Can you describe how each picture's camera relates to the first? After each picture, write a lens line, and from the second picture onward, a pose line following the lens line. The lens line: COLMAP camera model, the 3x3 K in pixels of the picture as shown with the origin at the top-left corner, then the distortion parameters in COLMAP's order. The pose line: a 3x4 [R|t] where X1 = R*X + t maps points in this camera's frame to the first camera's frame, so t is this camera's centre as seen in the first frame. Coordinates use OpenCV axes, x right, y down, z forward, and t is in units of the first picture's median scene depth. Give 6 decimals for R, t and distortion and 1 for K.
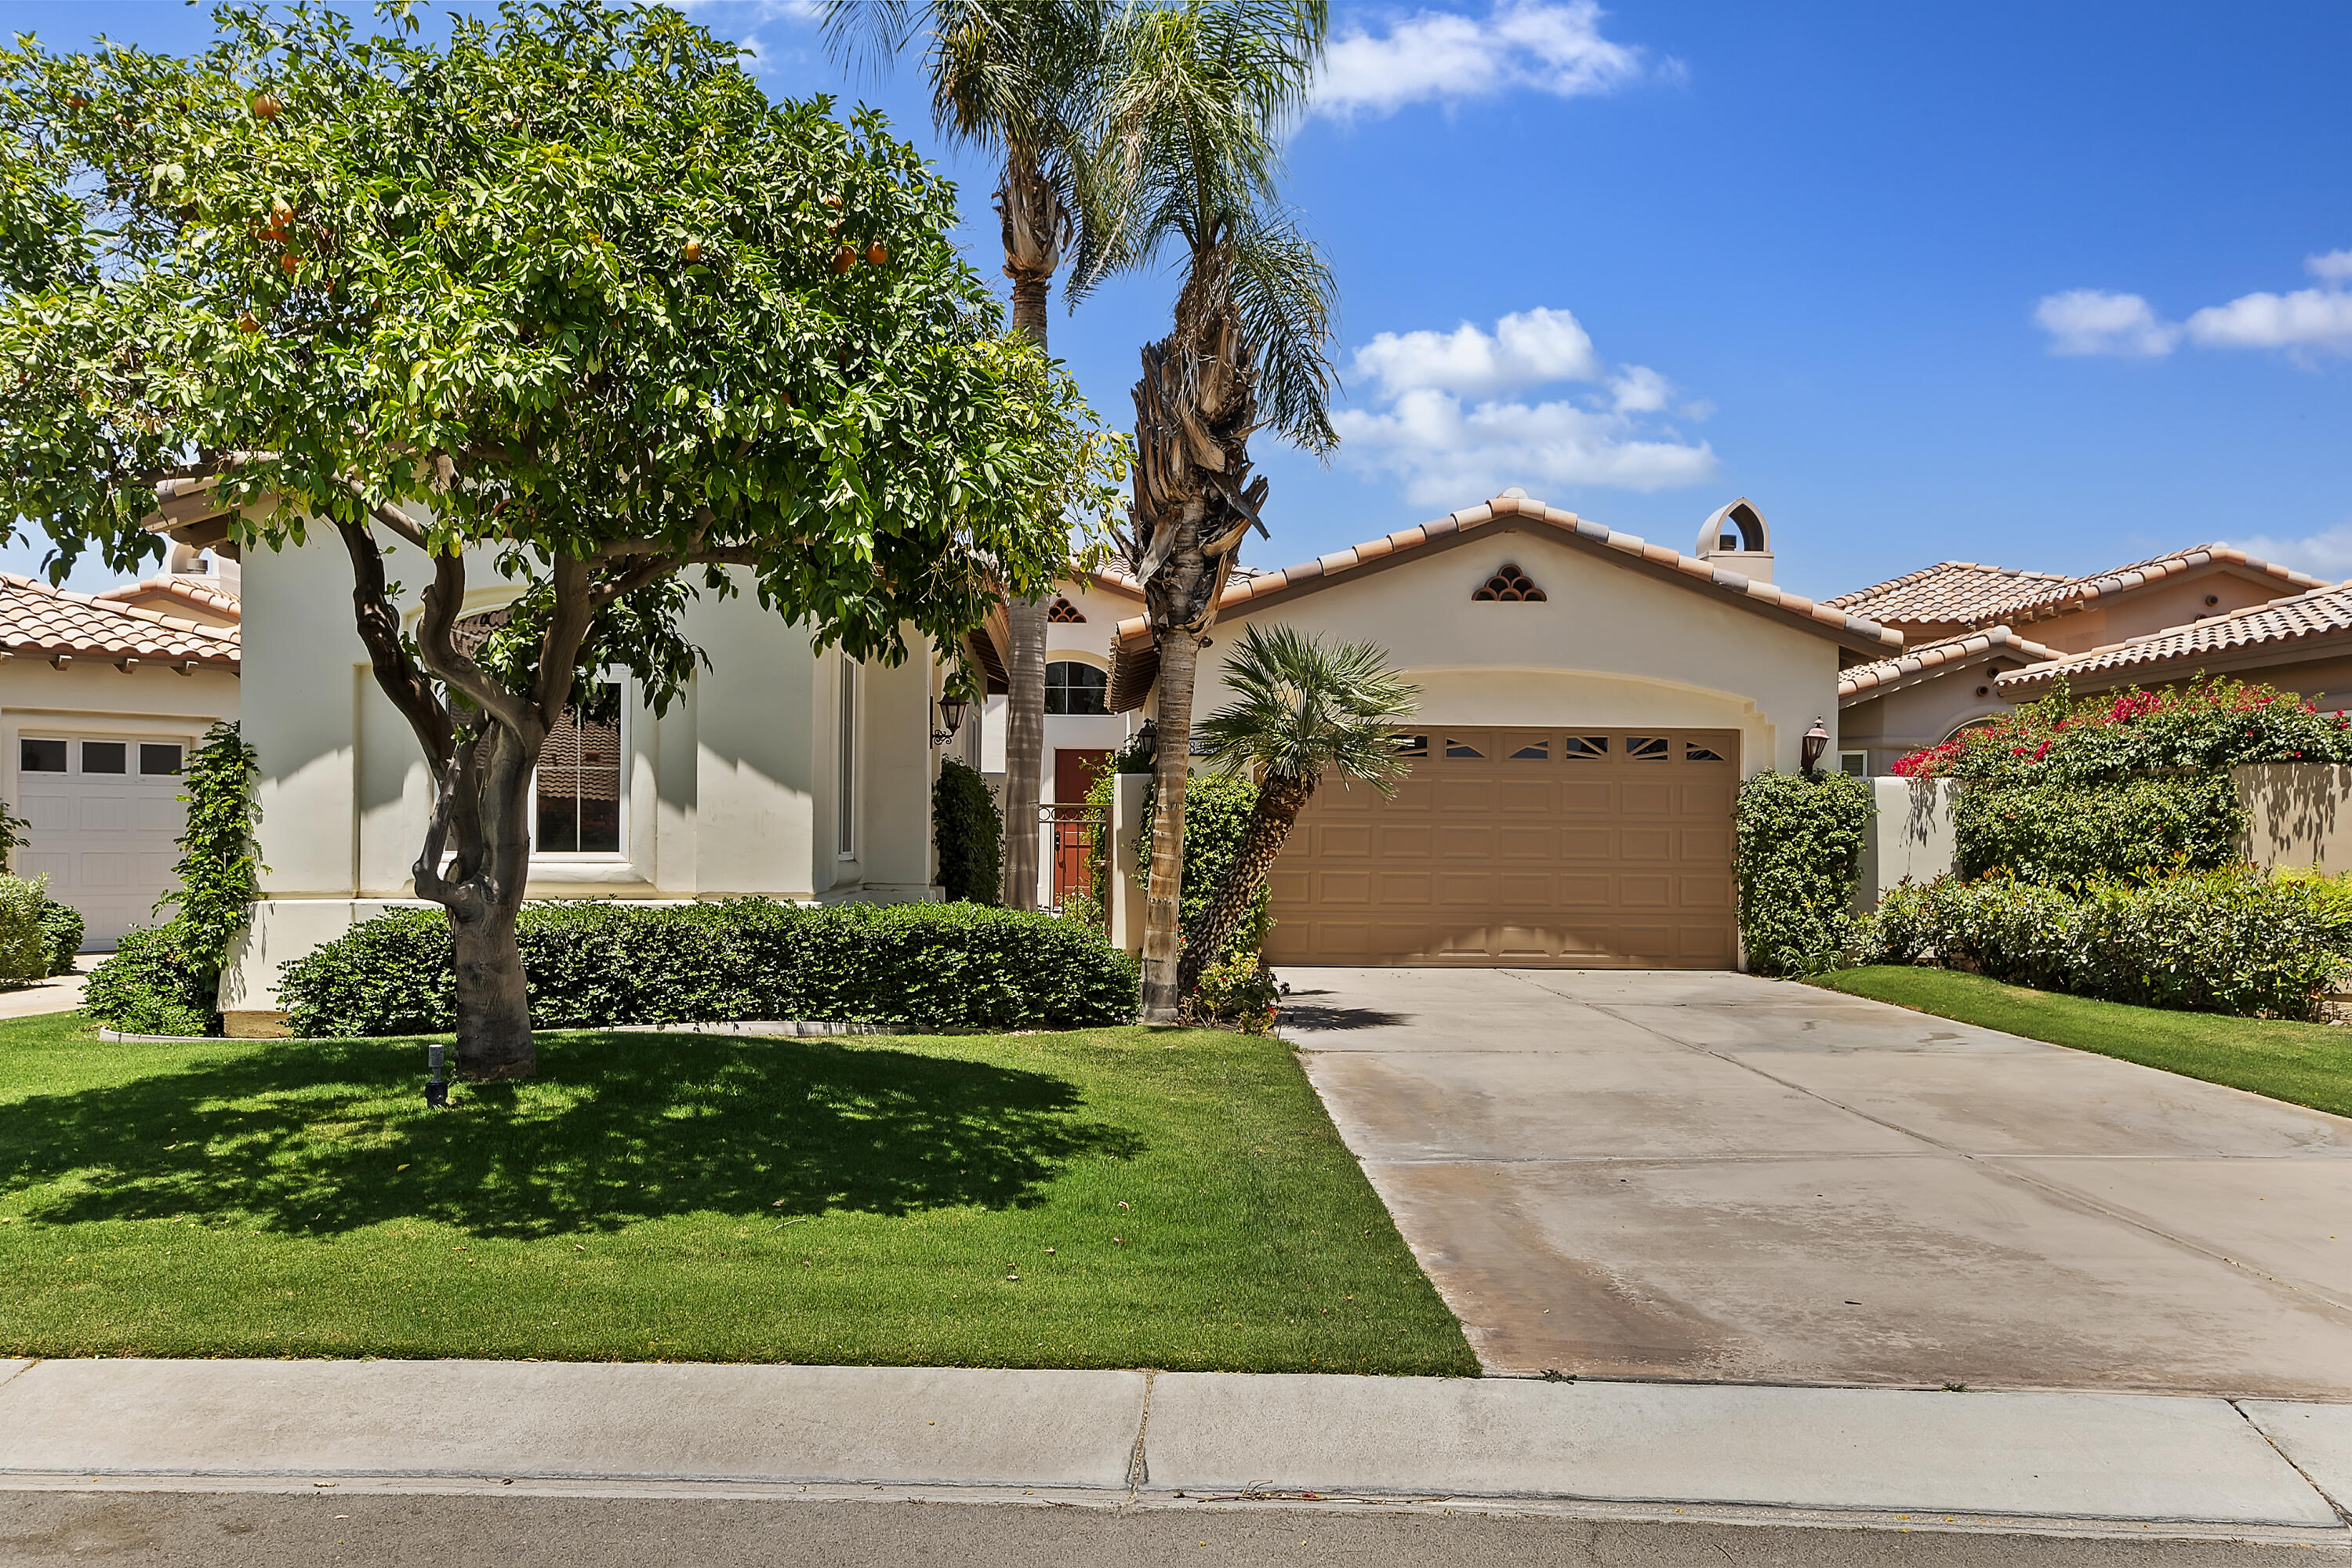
lens RADIAL K [[1911.4, 0, 1178.7], [0, 1911.4, 826.0], [0, 0, 1]] dist [0.035413, 0.003733]
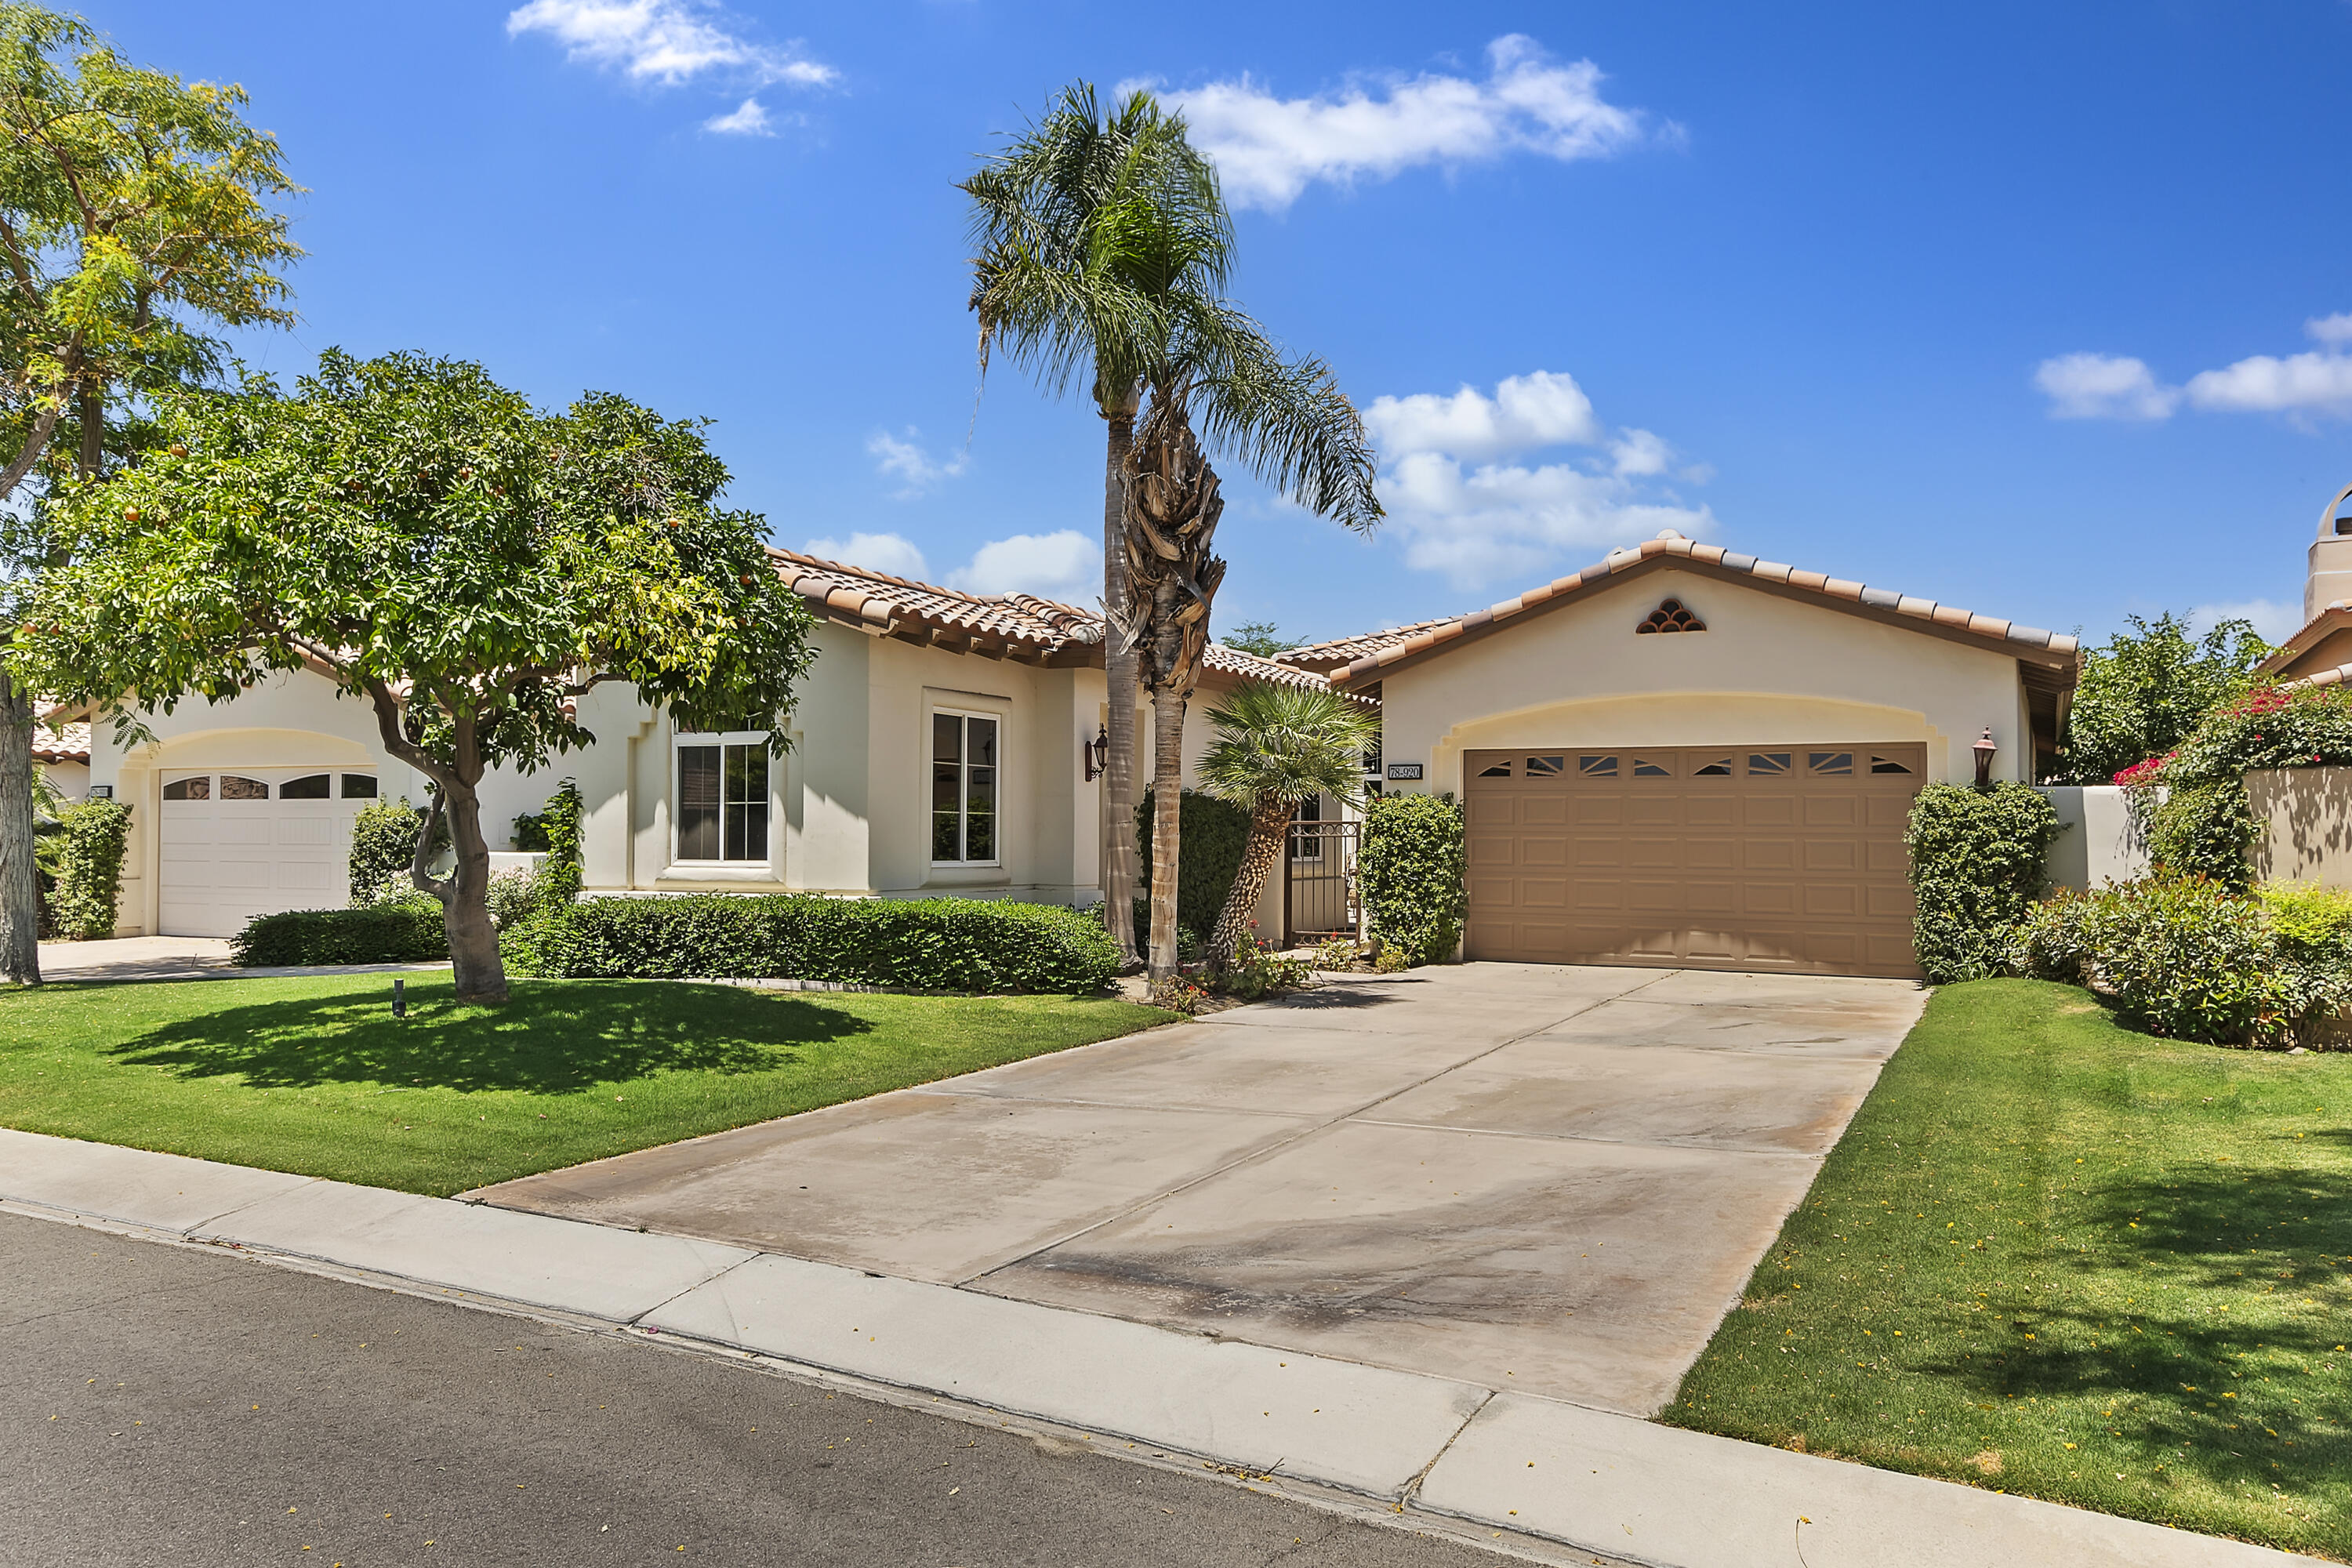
lens RADIAL K [[1665.5, 0, 1176.0], [0, 1665.5, 784.0], [0, 0, 1]] dist [0.057085, -0.075759]
pose [[0.873070, -0.020110, -0.487180, 0.497752], [0.004836, 0.999457, -0.032589, -0.001349], [0.487571, 0.026096, 0.872693, 0.038213]]
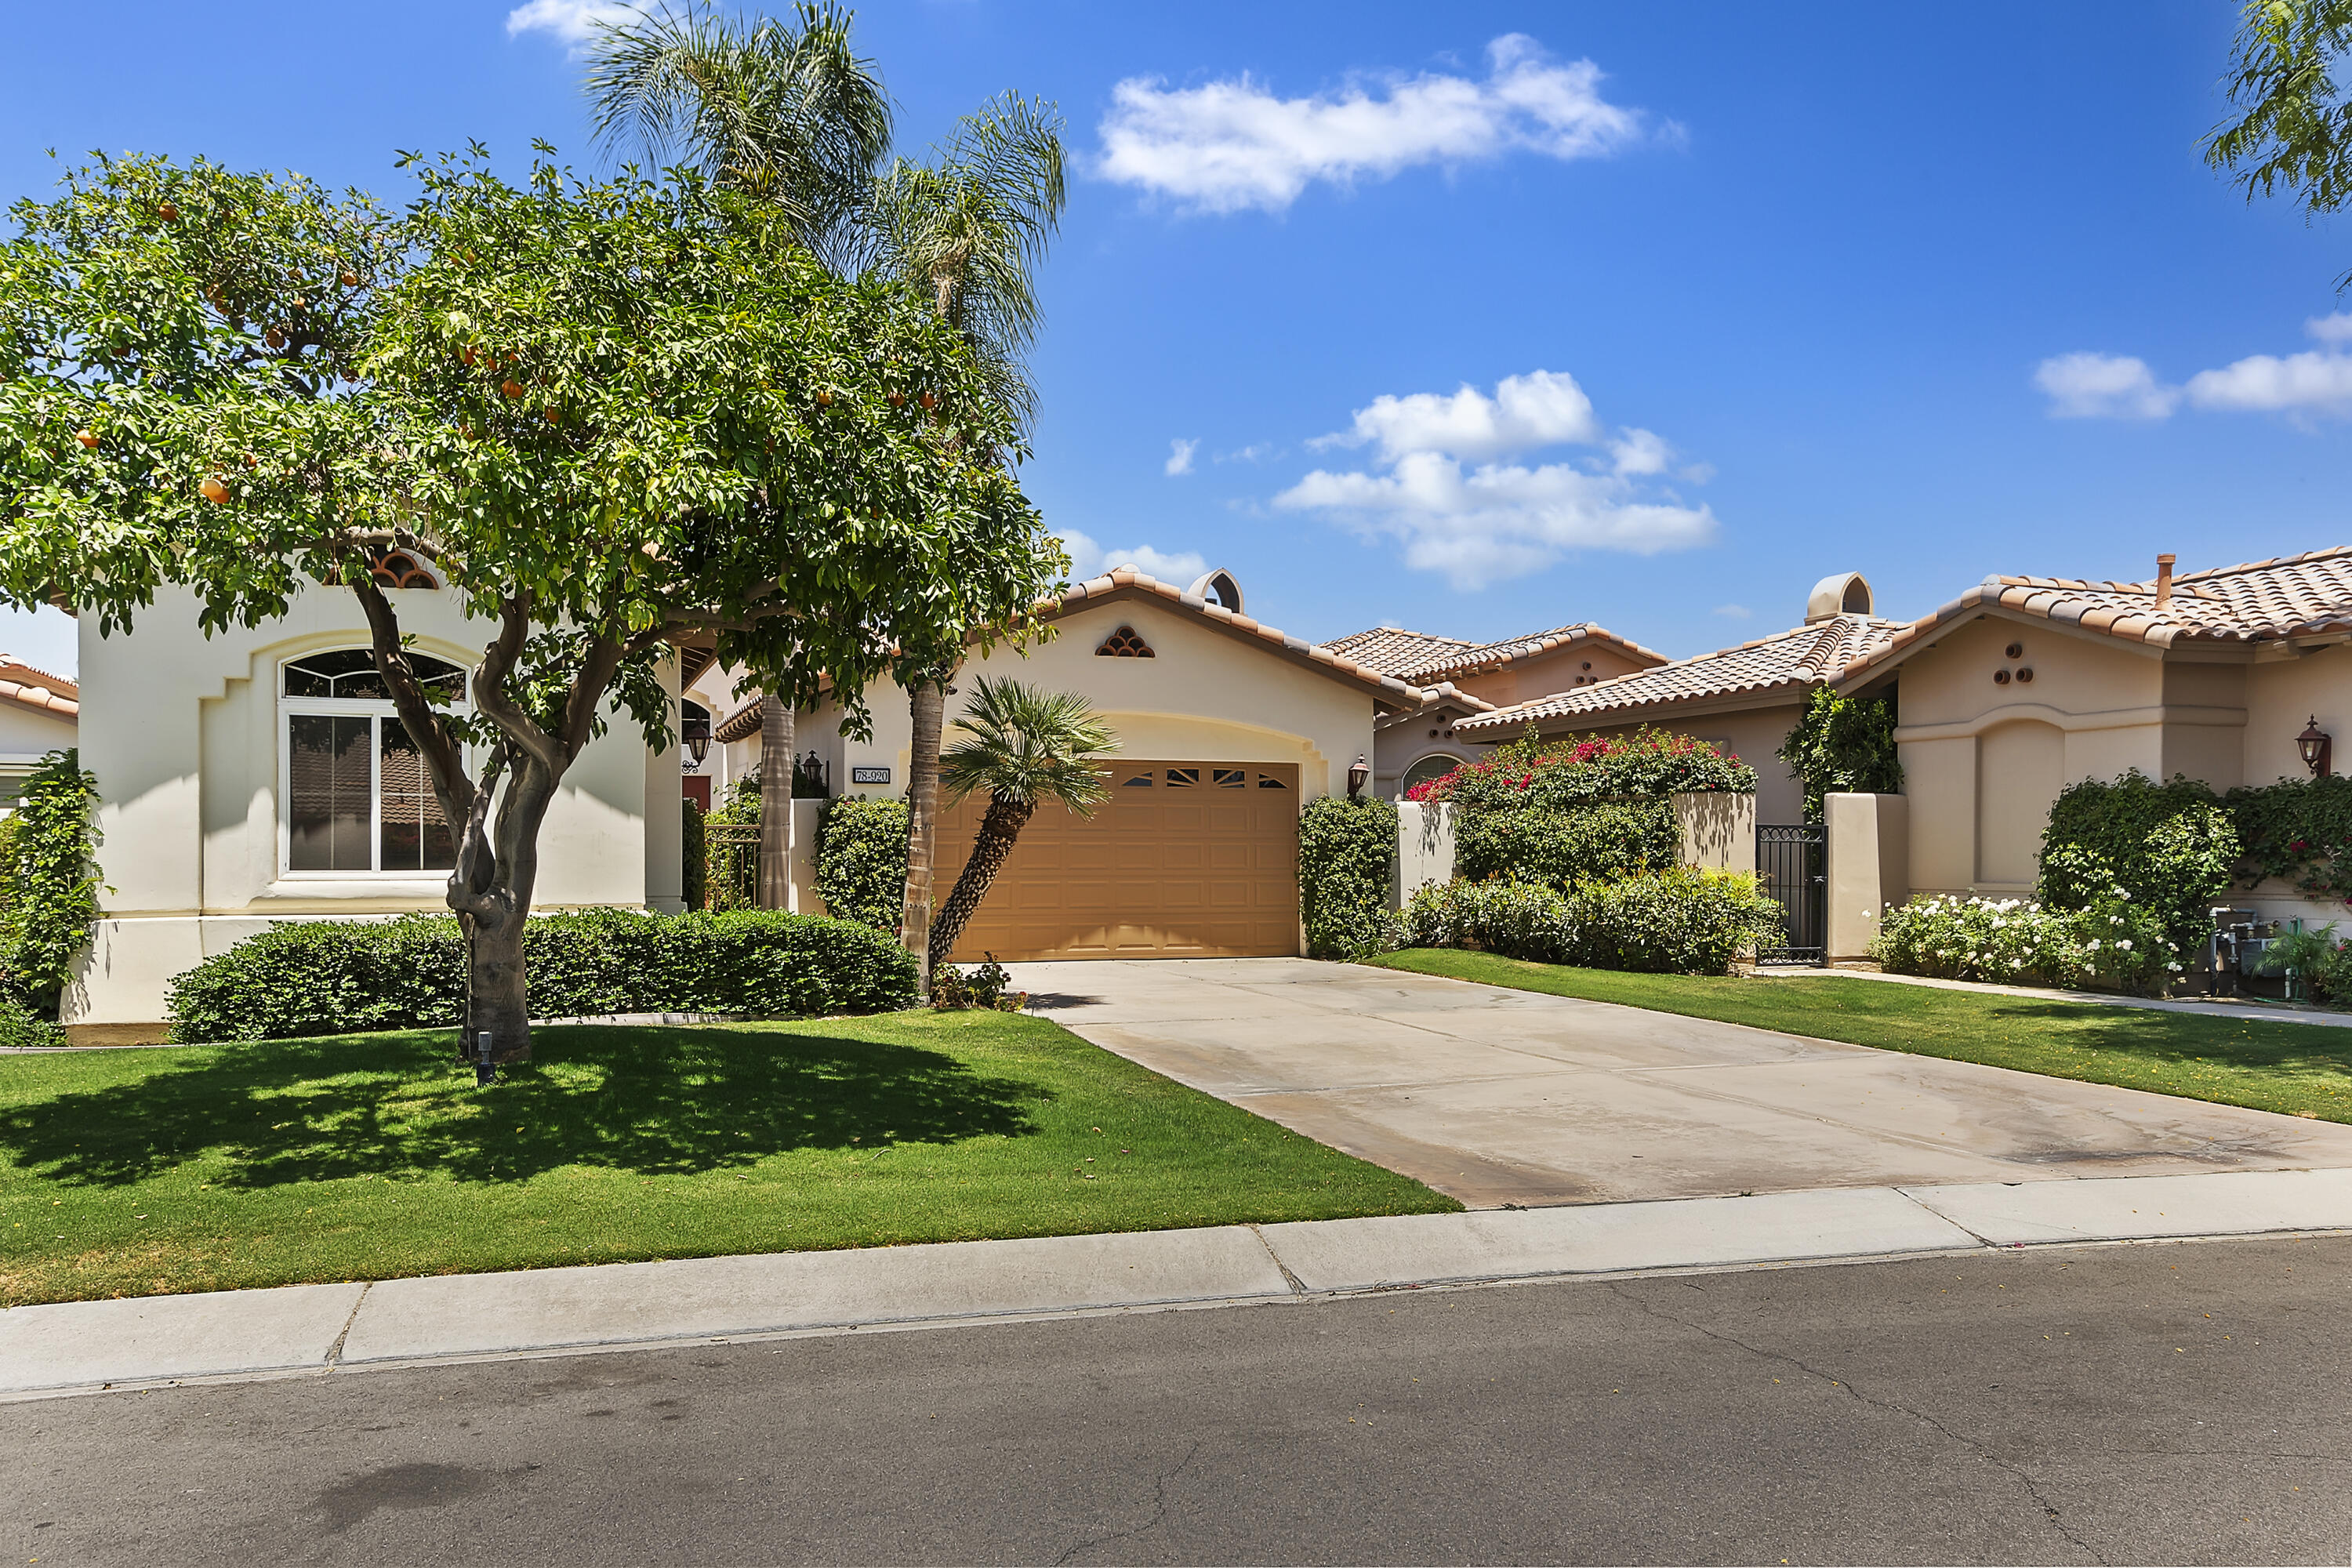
lens RADIAL K [[1749.1, 0, 1166.0], [0, 1749.1, 817.3], [0, 0, 1]] dist [0.012169, 0.004477]
pose [[0.954551, -0.002707, 0.298036, -0.171481], [0.007304, 0.999871, -0.014312, 0.000569], [-0.297959, 0.015838, 0.954447, -0.082182]]
